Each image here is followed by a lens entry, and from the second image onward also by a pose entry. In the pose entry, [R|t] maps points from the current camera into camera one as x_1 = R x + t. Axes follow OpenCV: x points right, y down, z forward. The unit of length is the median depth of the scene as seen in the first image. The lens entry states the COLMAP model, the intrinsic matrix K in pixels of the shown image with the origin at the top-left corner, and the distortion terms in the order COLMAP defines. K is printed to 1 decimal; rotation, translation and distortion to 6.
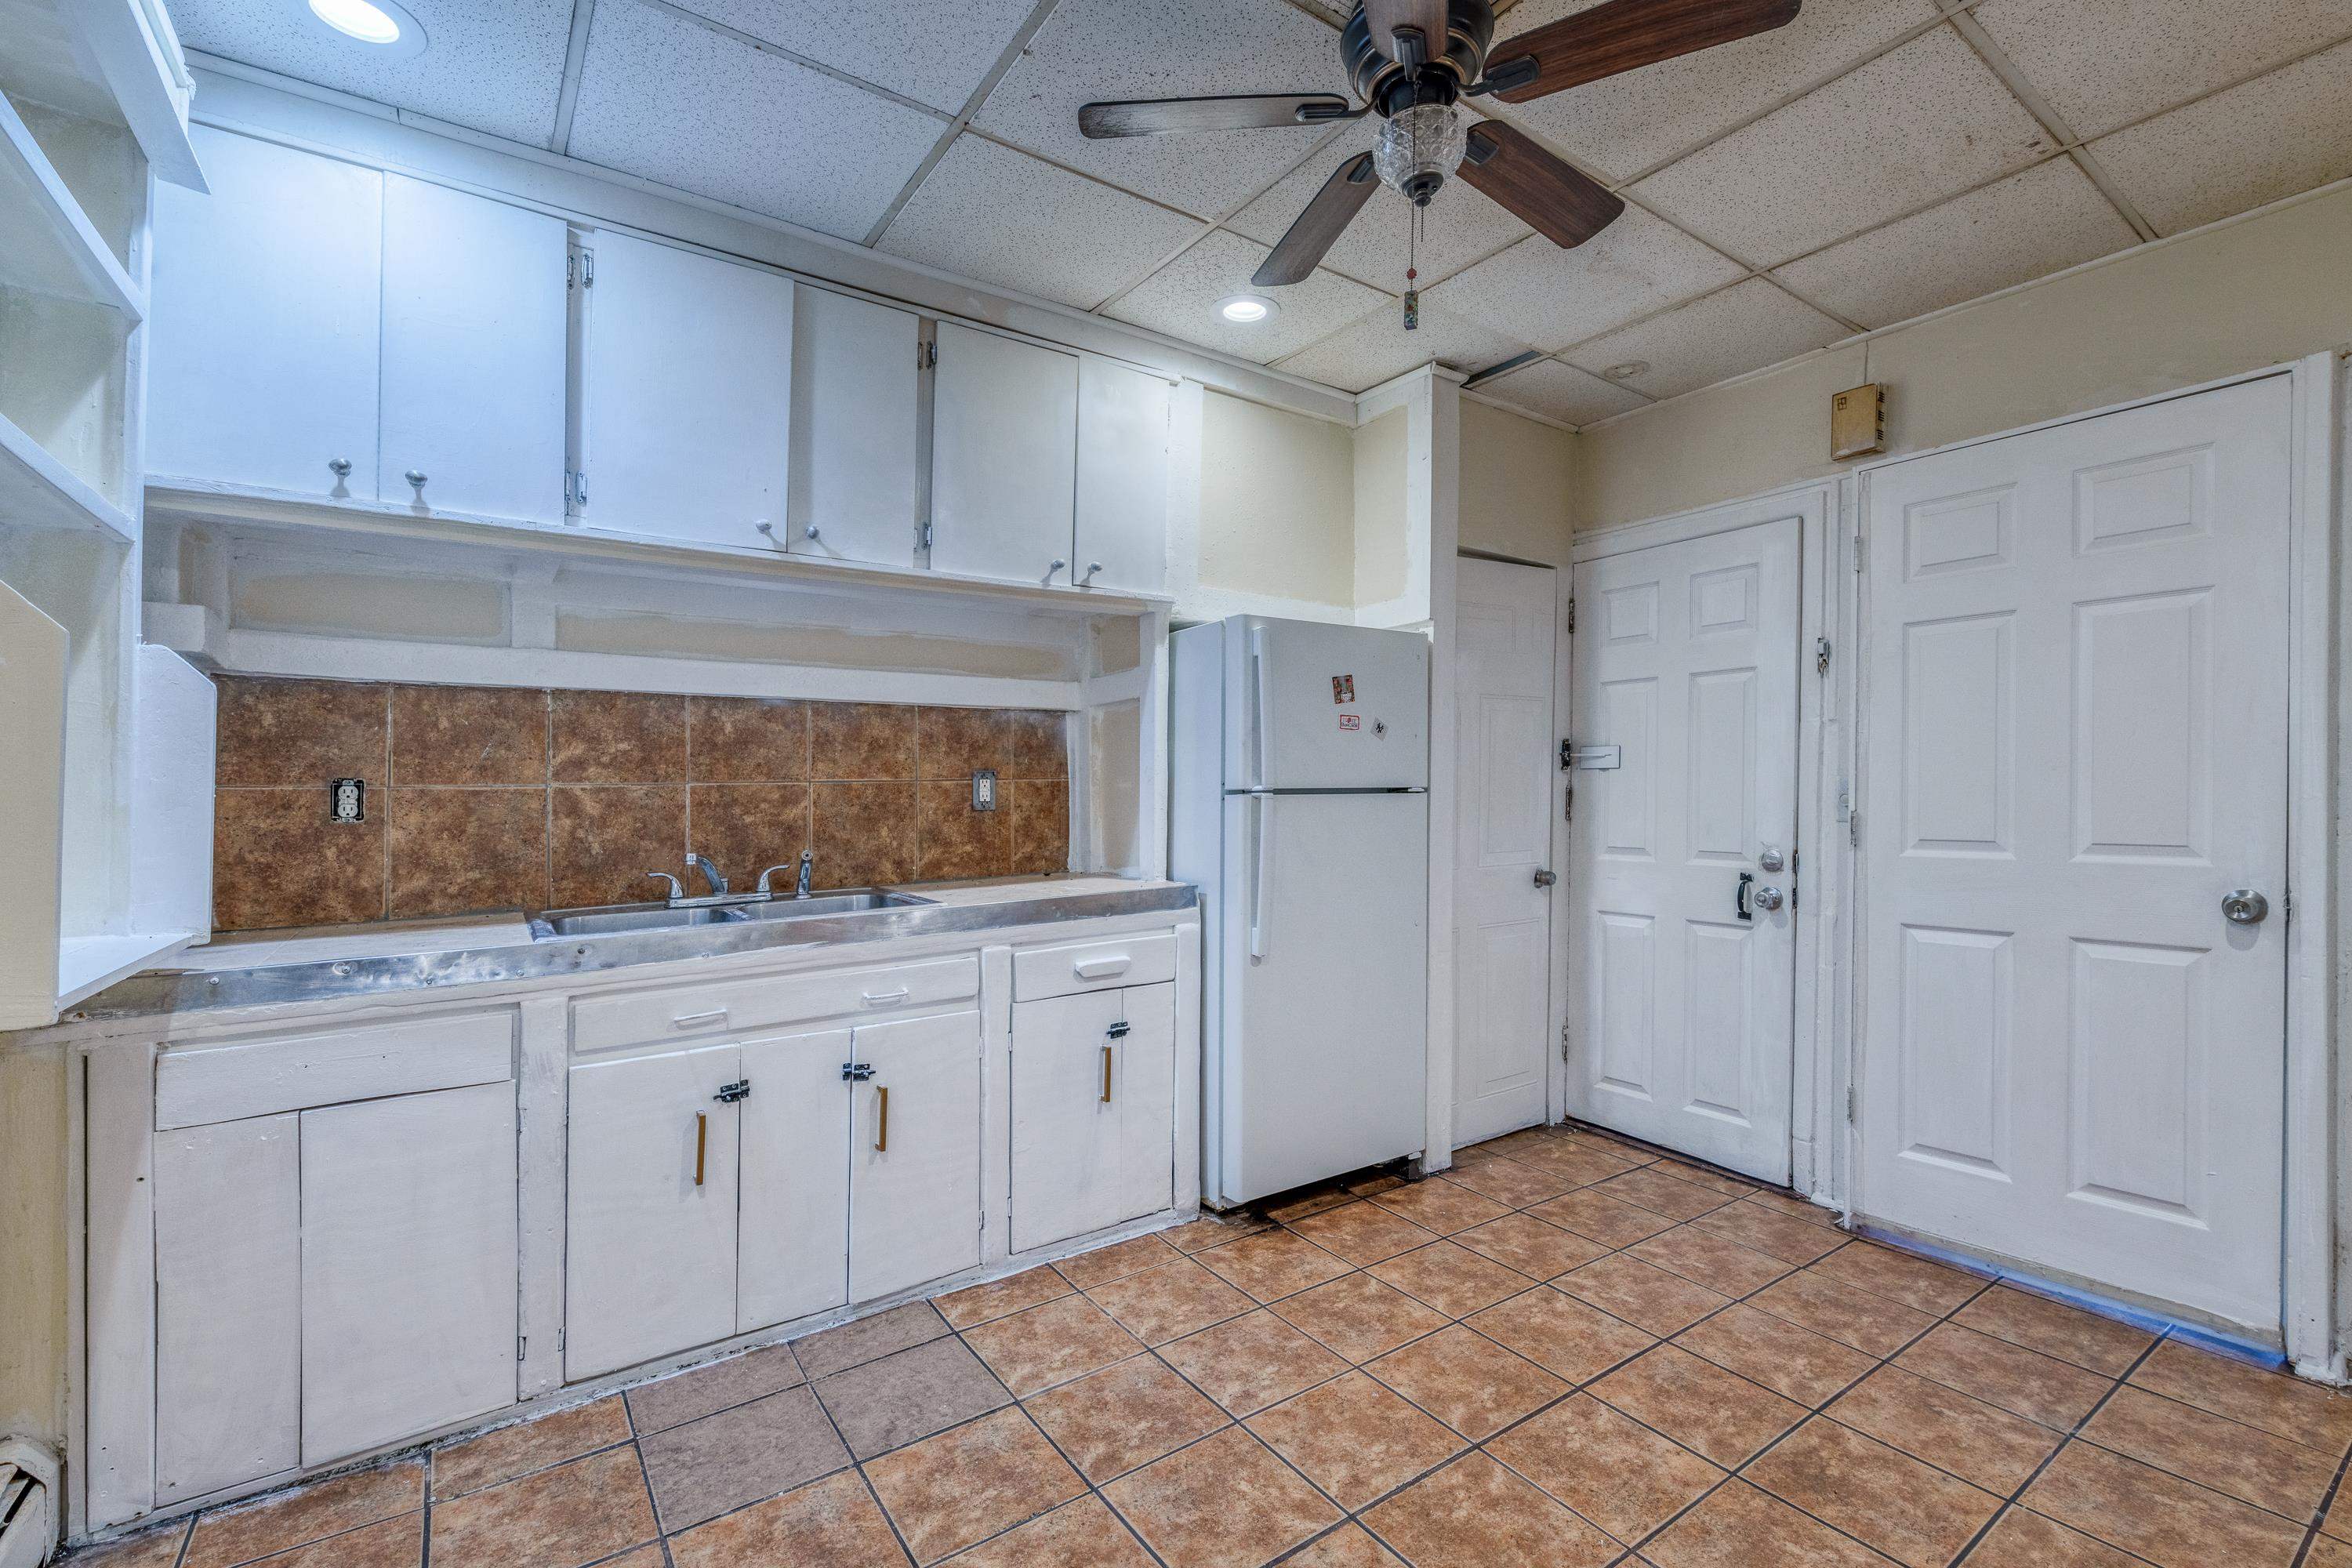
lens RADIAL K [[1020.7, 0, 1177.3], [0, 1020.7, 782.1], [0, 0, 1]] dist [0.008231, -0.000448]
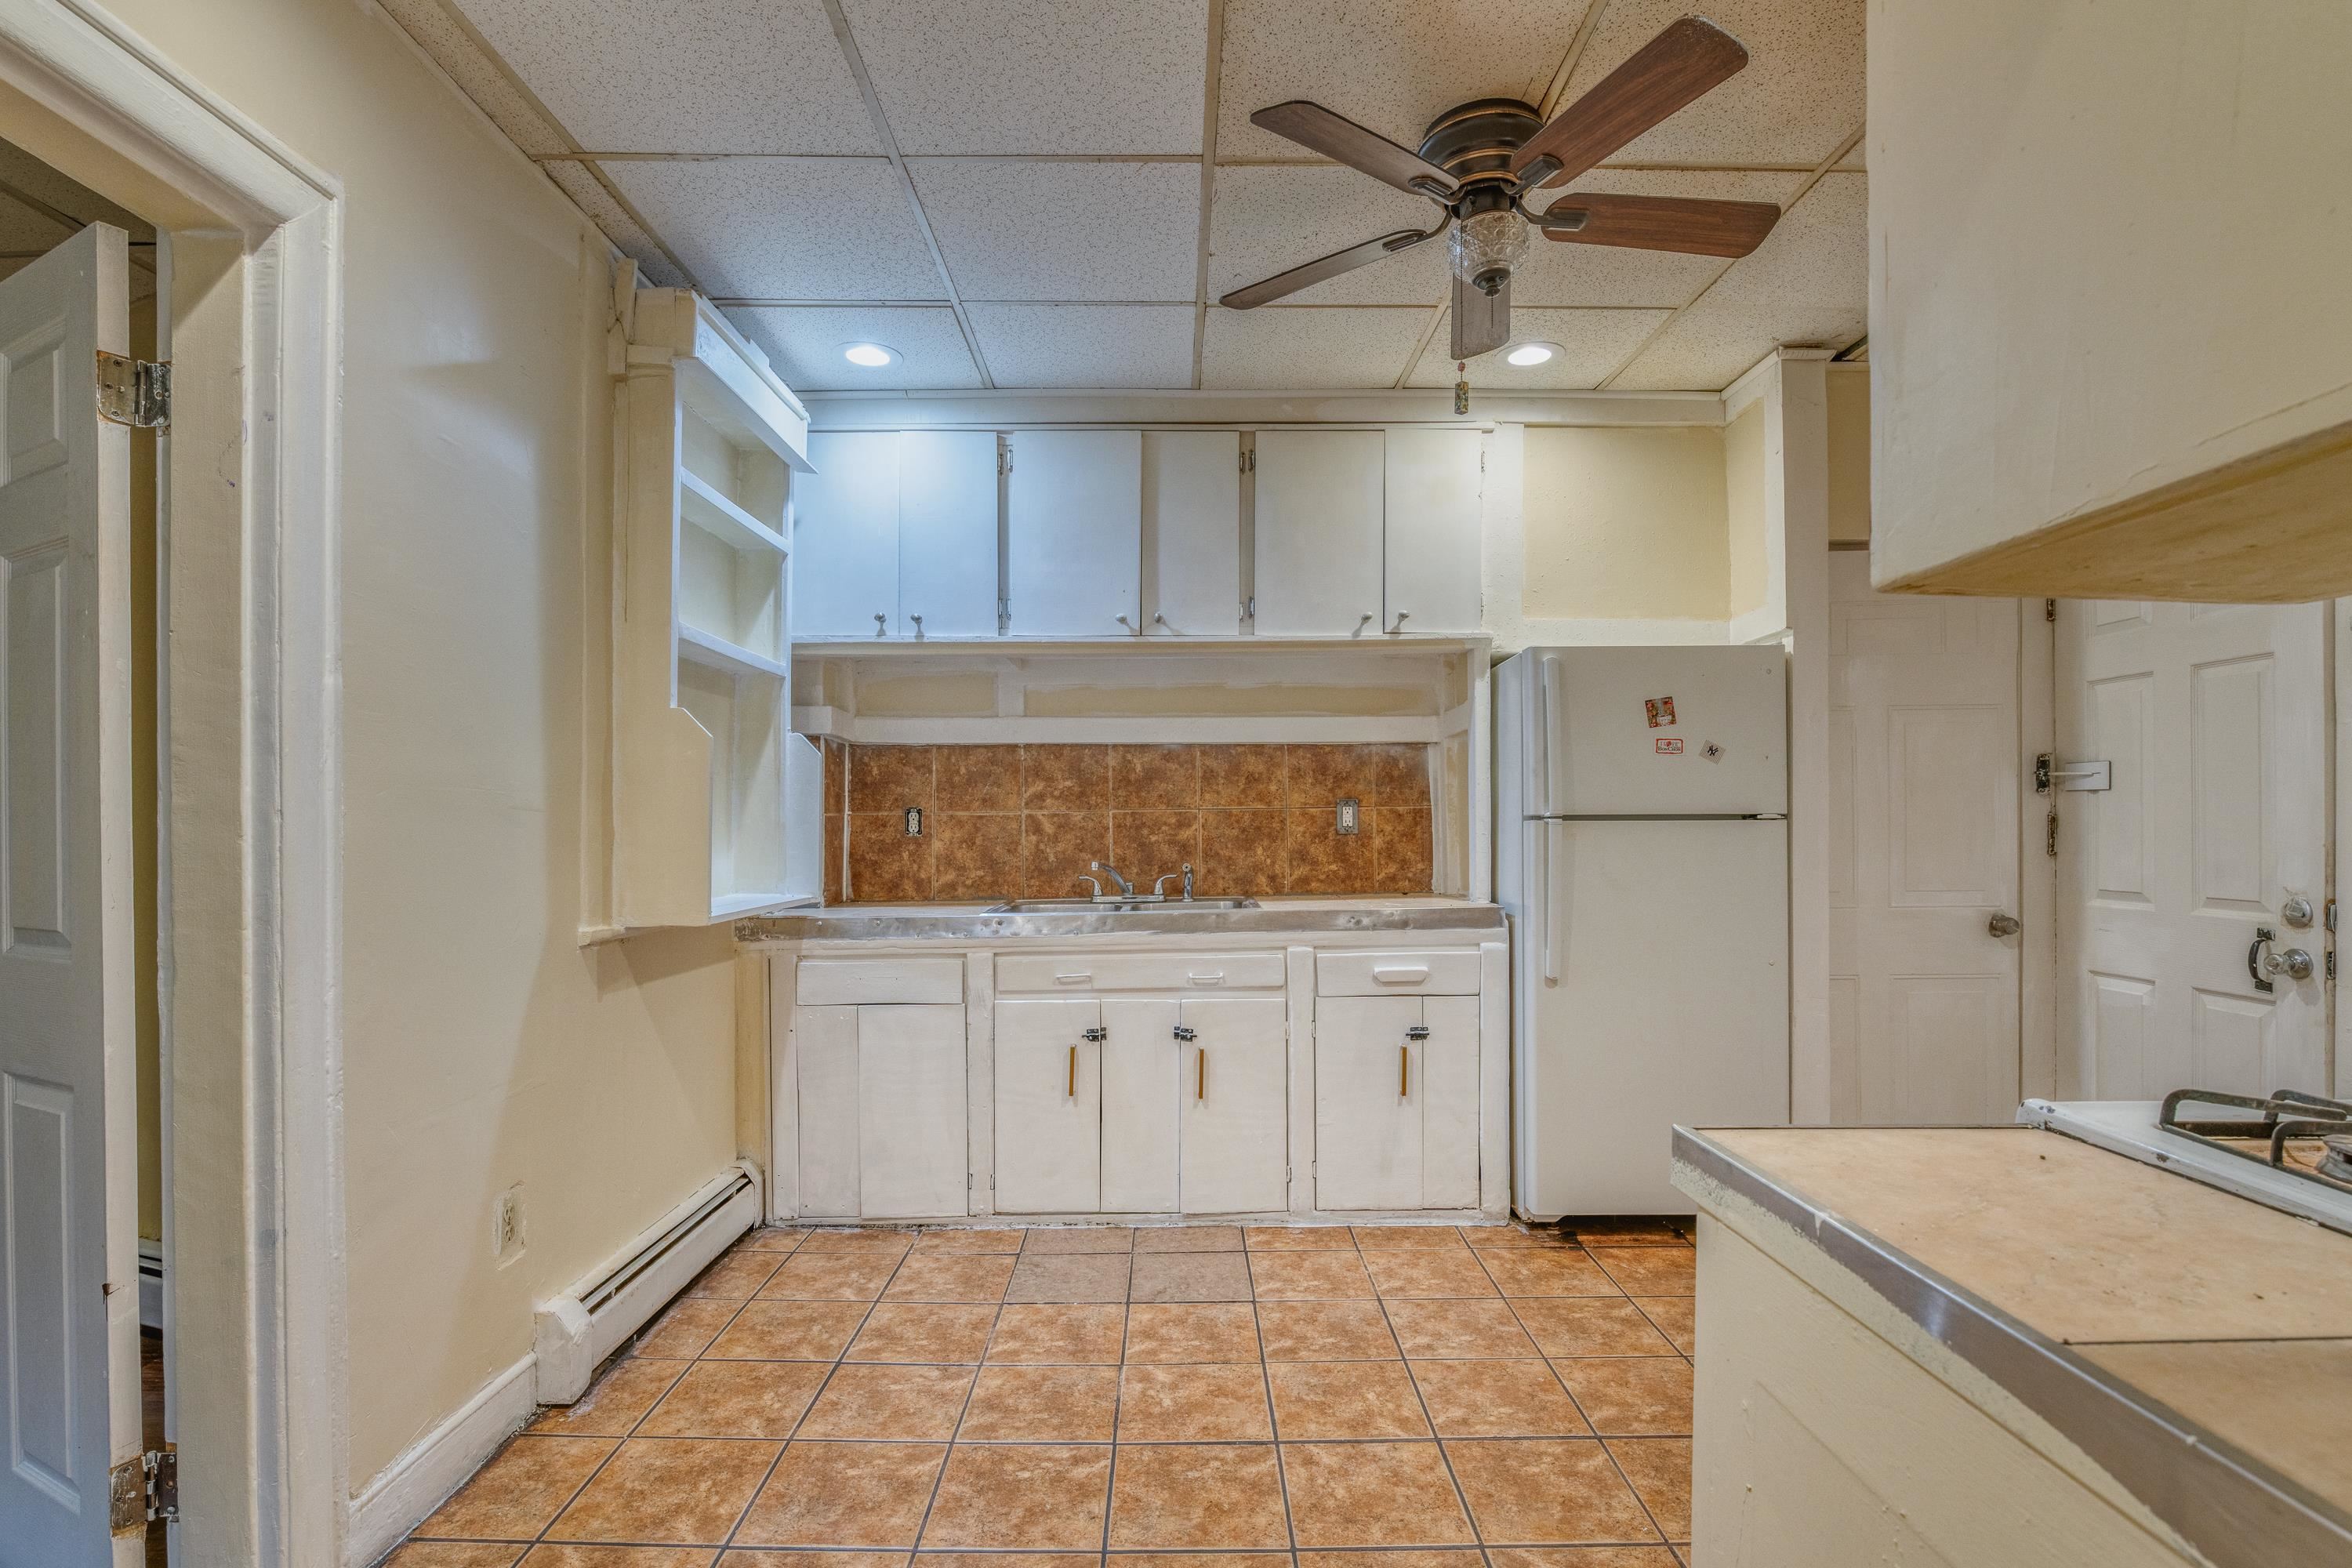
lens RADIAL K [[1020.7, 0, 1123.7], [0, 1020.7, 811.2], [0, 0, 1]] dist [0.008231, -0.000448]
pose [[0.825054, -0.001140, -0.565053, 0.327018], [0.001763, 0.999998, 0.000556, 0.001527], [0.565052, -0.001455, 0.825054, -0.097789]]
